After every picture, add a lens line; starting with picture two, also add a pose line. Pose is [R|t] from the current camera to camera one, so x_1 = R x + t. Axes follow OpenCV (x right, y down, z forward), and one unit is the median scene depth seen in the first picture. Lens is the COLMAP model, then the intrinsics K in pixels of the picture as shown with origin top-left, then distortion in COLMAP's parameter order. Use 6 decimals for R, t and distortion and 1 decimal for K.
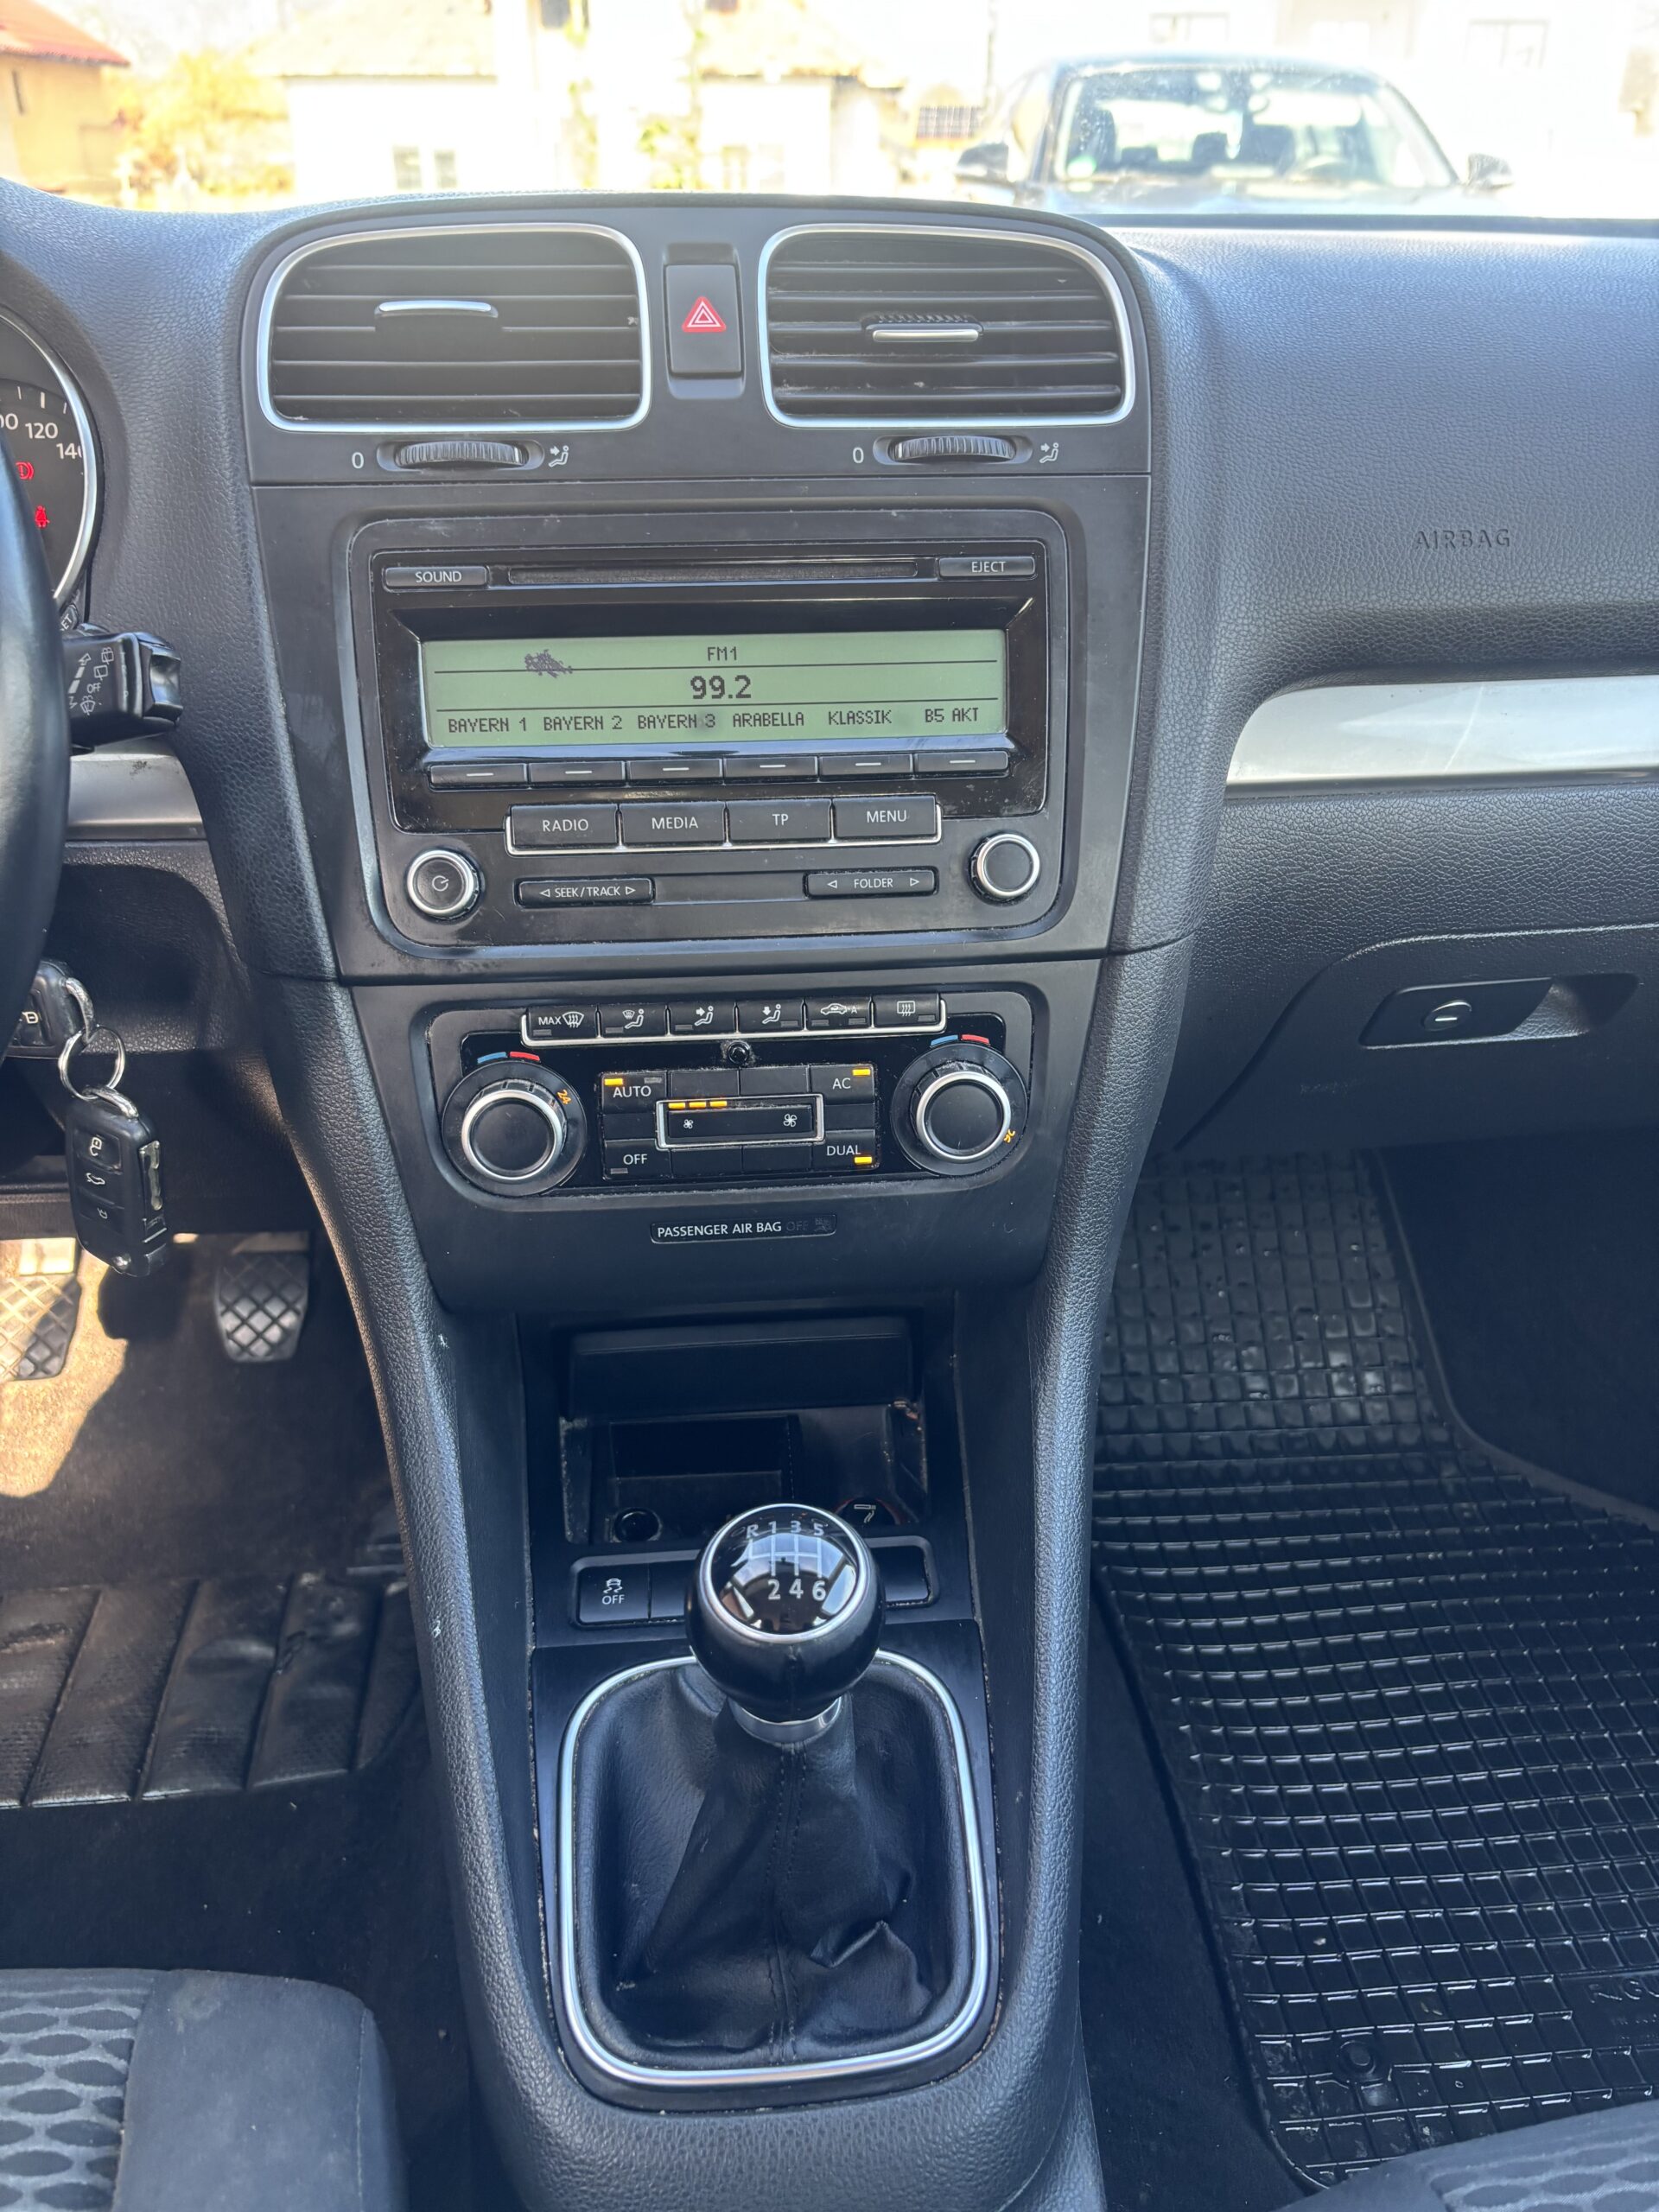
lens RADIAL K [[1658.5, 0, 861.3], [0, 1658.5, 1141.3], [0, 0, 1]] dist [-0.005859, -0.014423]
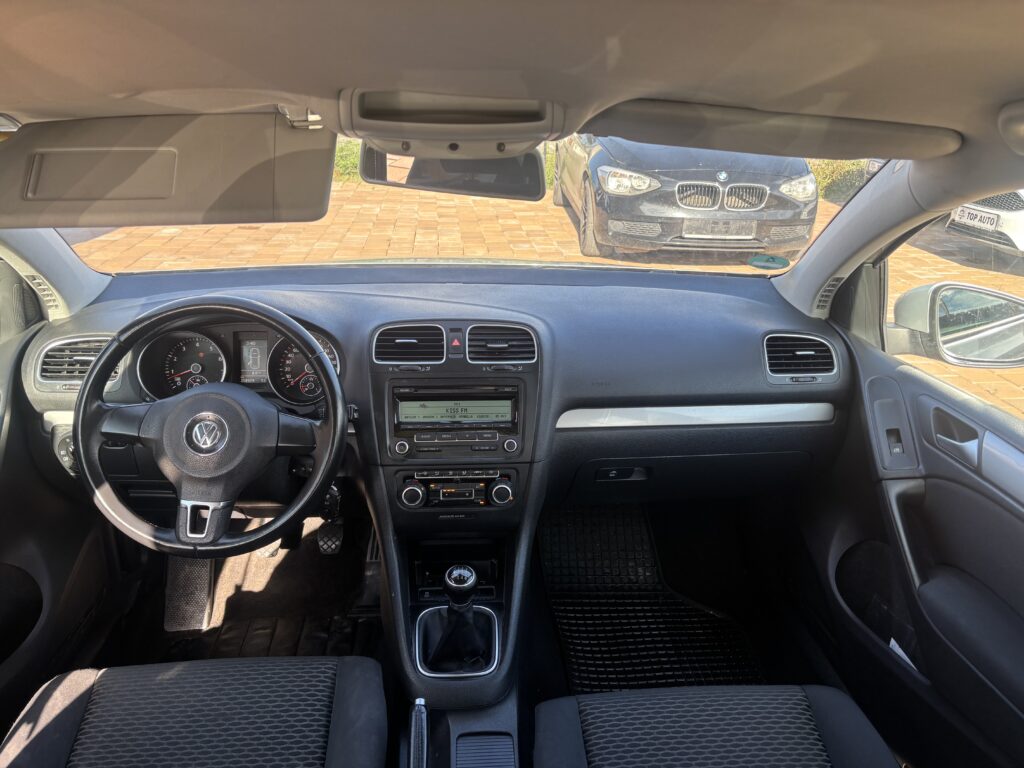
lens RADIAL K [[752.2, 0, 528.2], [0, 752.2, 375.2], [0, 0, 1]] dist [0.003079, -0.004177]
pose [[0.999702, 0.024096, -0.003937, 0.142600], [-0.024415, 0.987341, -0.156719, -0.016468], [0.000111, 0.156768, 0.987635, -1.309714]]
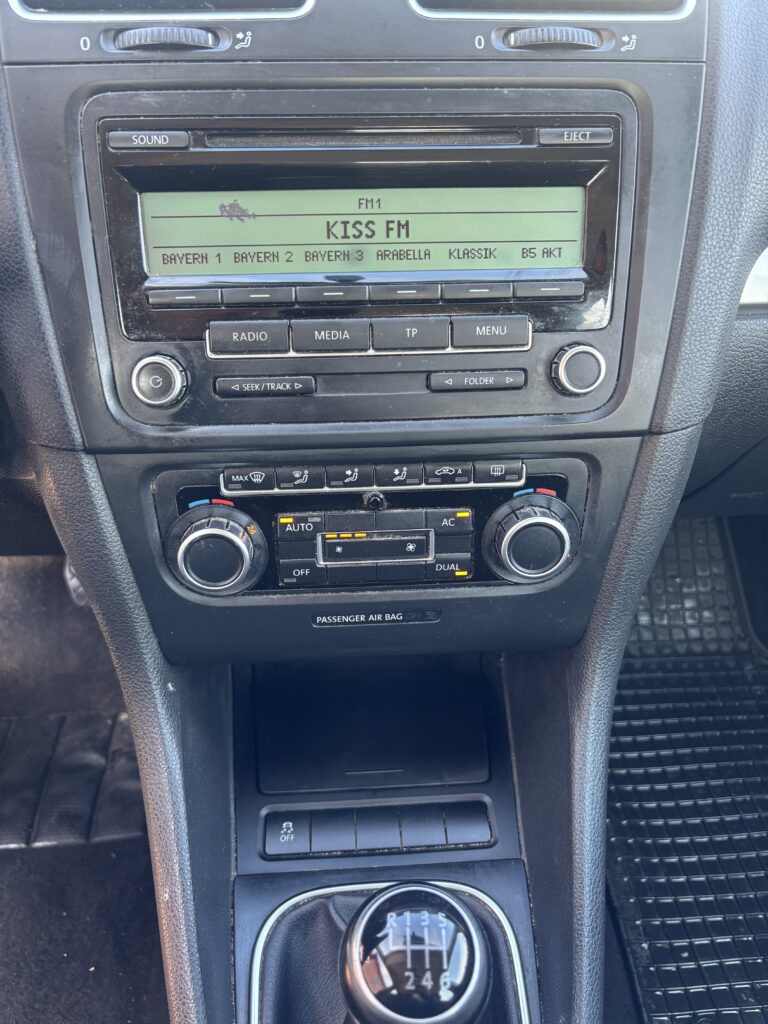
lens RADIAL K [[767.8, 0, 387.2], [0, 767.8, 514.7], [0, 0, 1]] dist [-0.005859, -0.014423]
pose [[0.999496, 0.019364, -0.025140, -0.048102], [-0.016386, 0.993382, 0.113681, -0.114675], [0.027175, -0.113212, 0.993199, 0.357123]]
